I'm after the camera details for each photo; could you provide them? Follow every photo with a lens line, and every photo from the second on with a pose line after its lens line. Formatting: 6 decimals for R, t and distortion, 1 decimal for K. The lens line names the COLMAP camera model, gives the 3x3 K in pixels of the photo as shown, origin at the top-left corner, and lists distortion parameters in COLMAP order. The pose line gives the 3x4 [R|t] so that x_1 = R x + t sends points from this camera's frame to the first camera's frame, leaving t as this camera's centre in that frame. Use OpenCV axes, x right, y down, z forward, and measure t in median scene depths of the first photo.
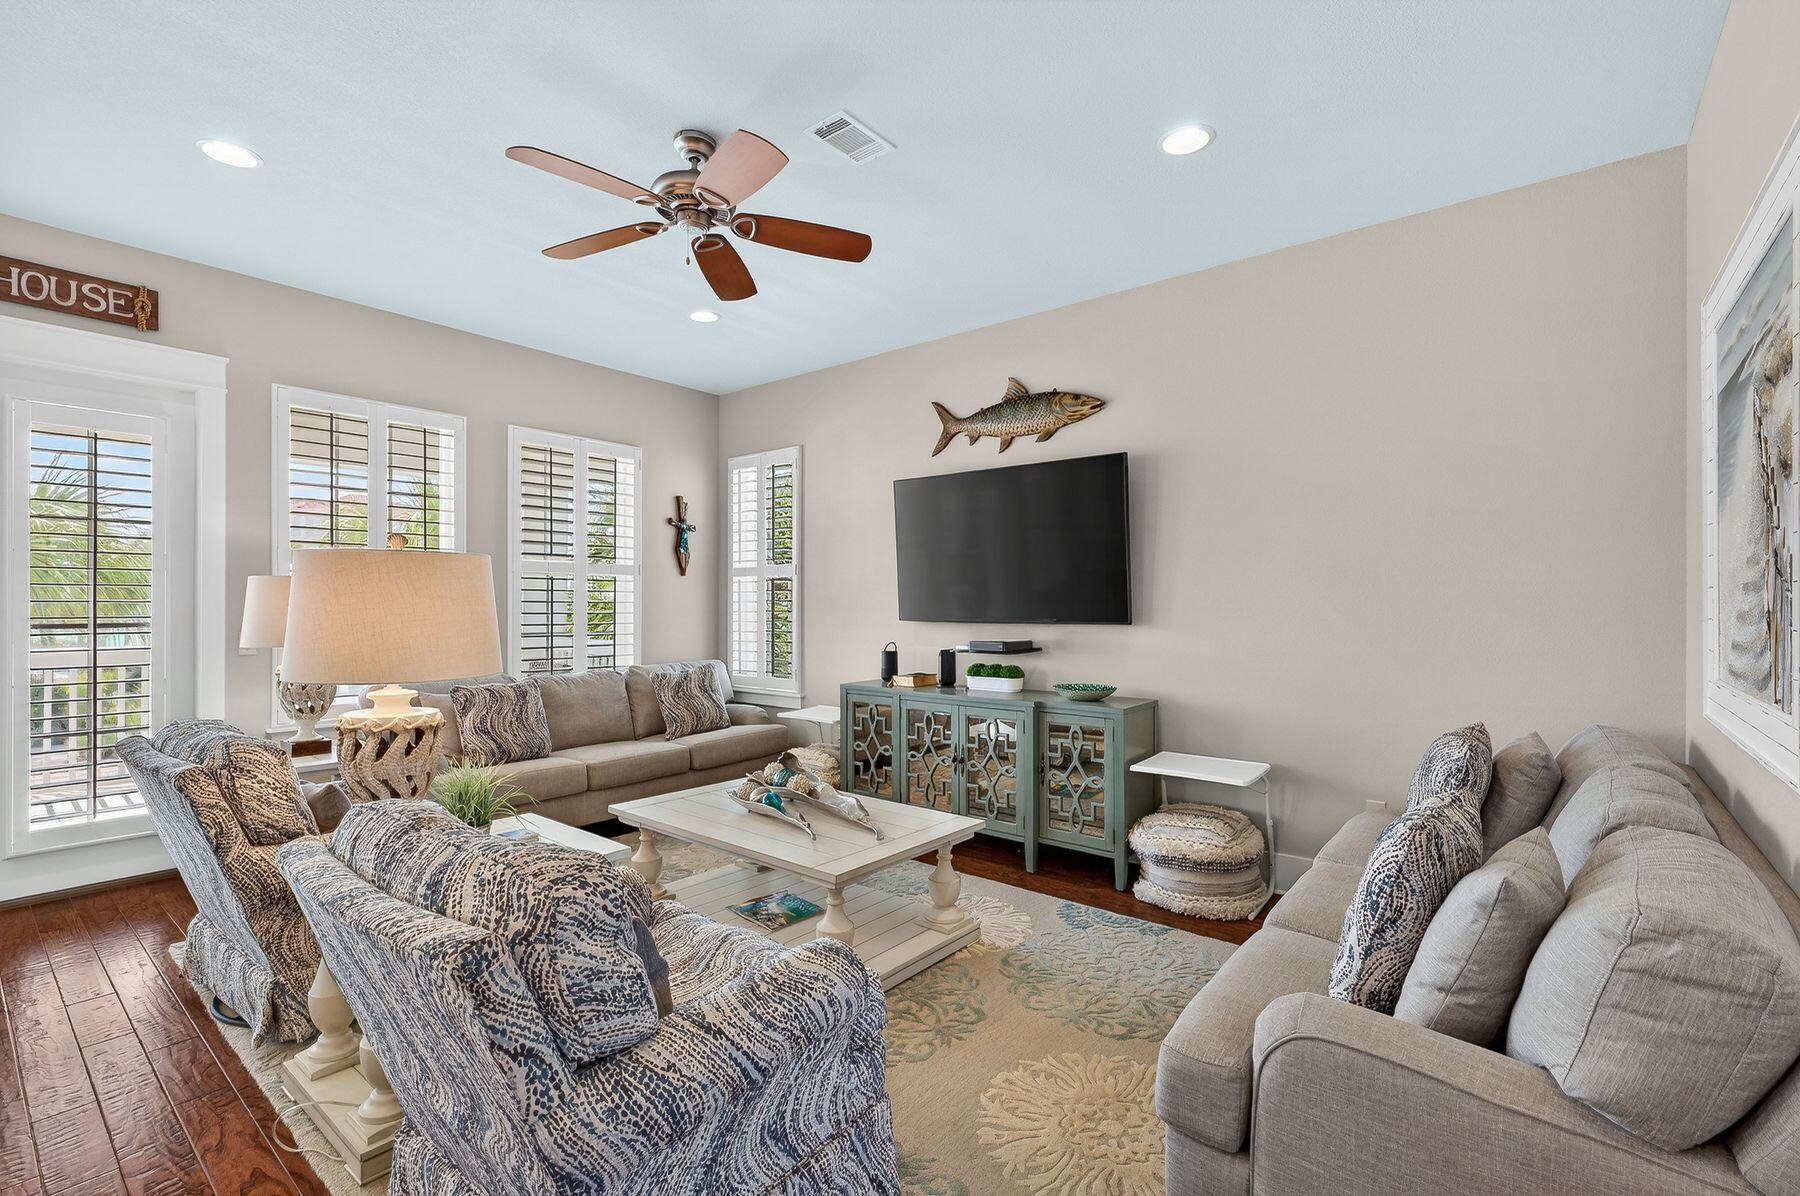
lens RADIAL K [[806.1, 0, 900.0], [0, 806.1, 603.8], [0, 0, 1]] dist [-0.000433, 0.000012]
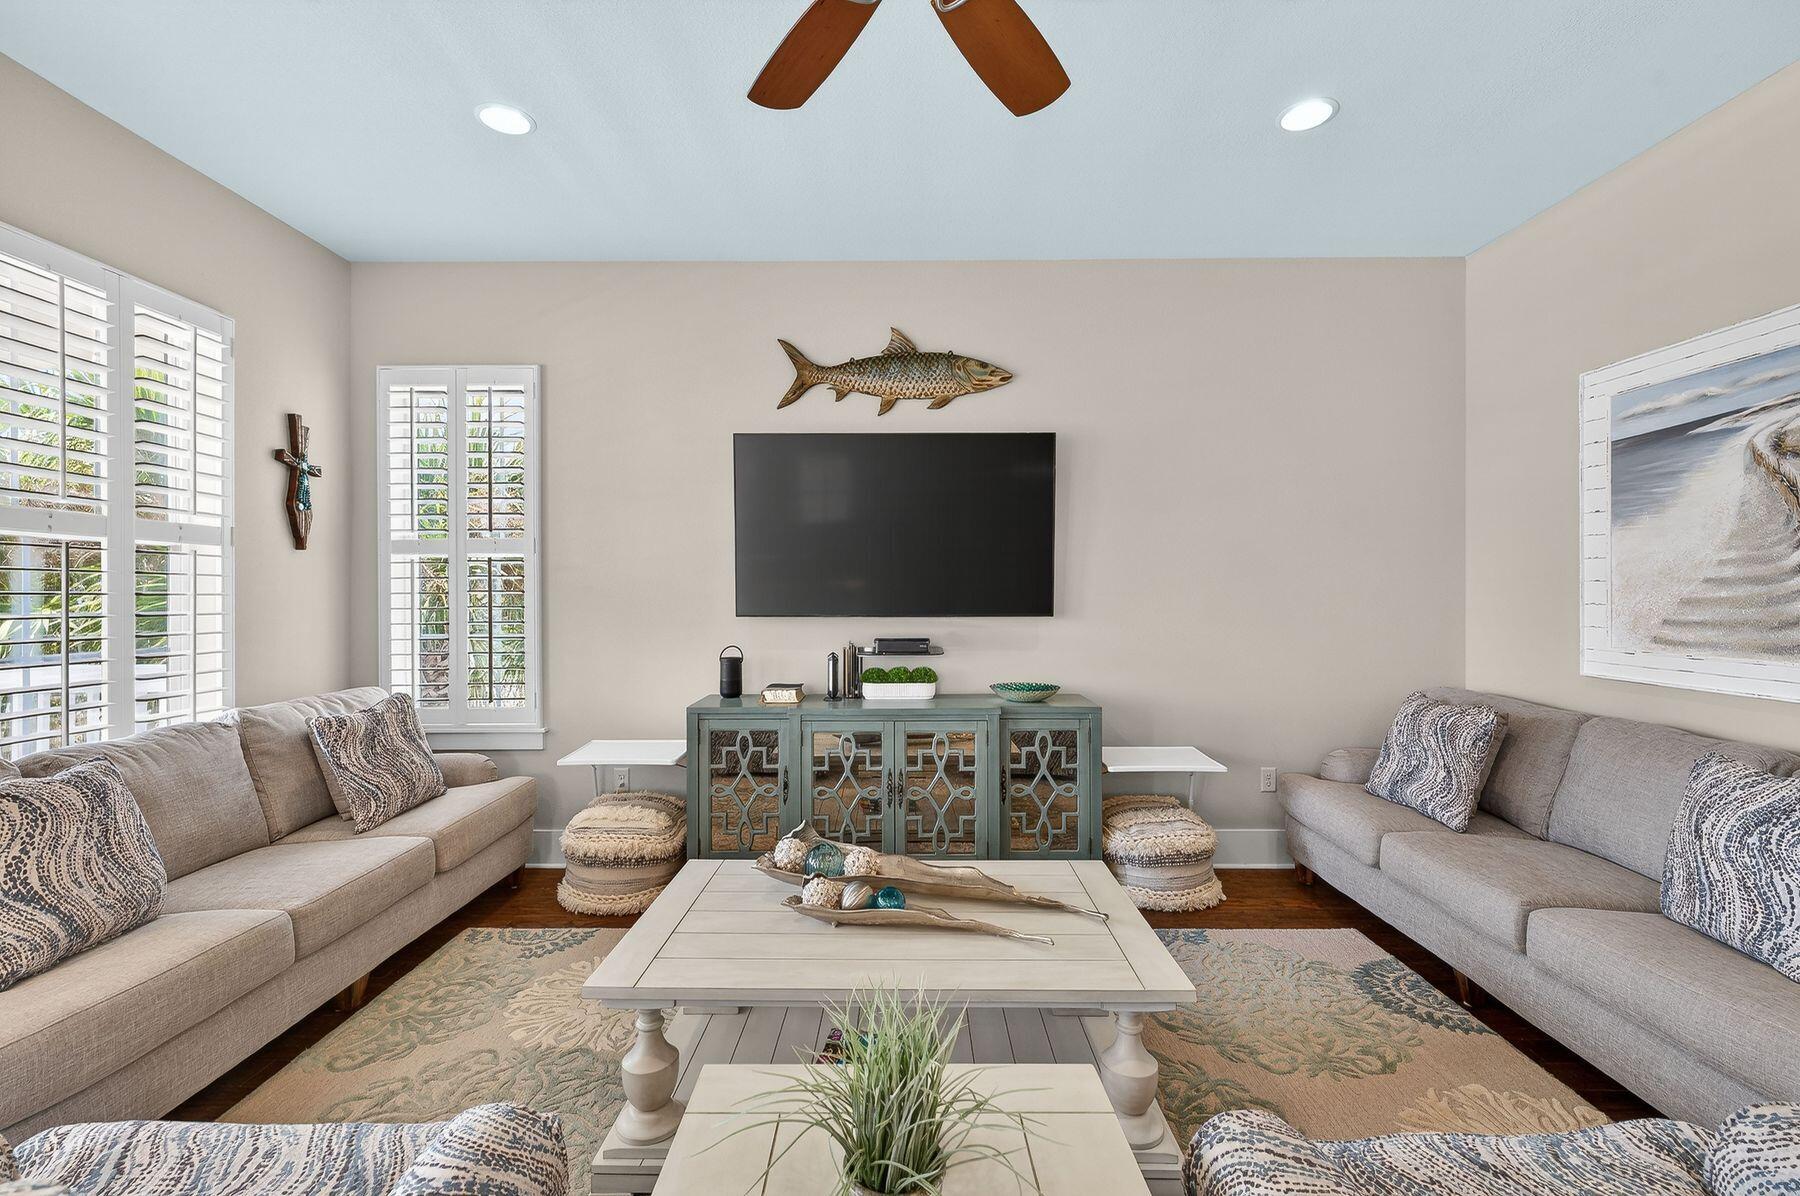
lens RADIAL K [[811.8, 0, 899.7], [0, 811.8, 591.4], [0, 0, 1]] dist [0.017940, 0.000340]
pose [[0.779144, 0.001413, 0.626844, -0.387074], [0.003048, 0.999977, -0.006043, 0.001450], [-0.626838, 0.006619, 0.779122, 0.324838]]
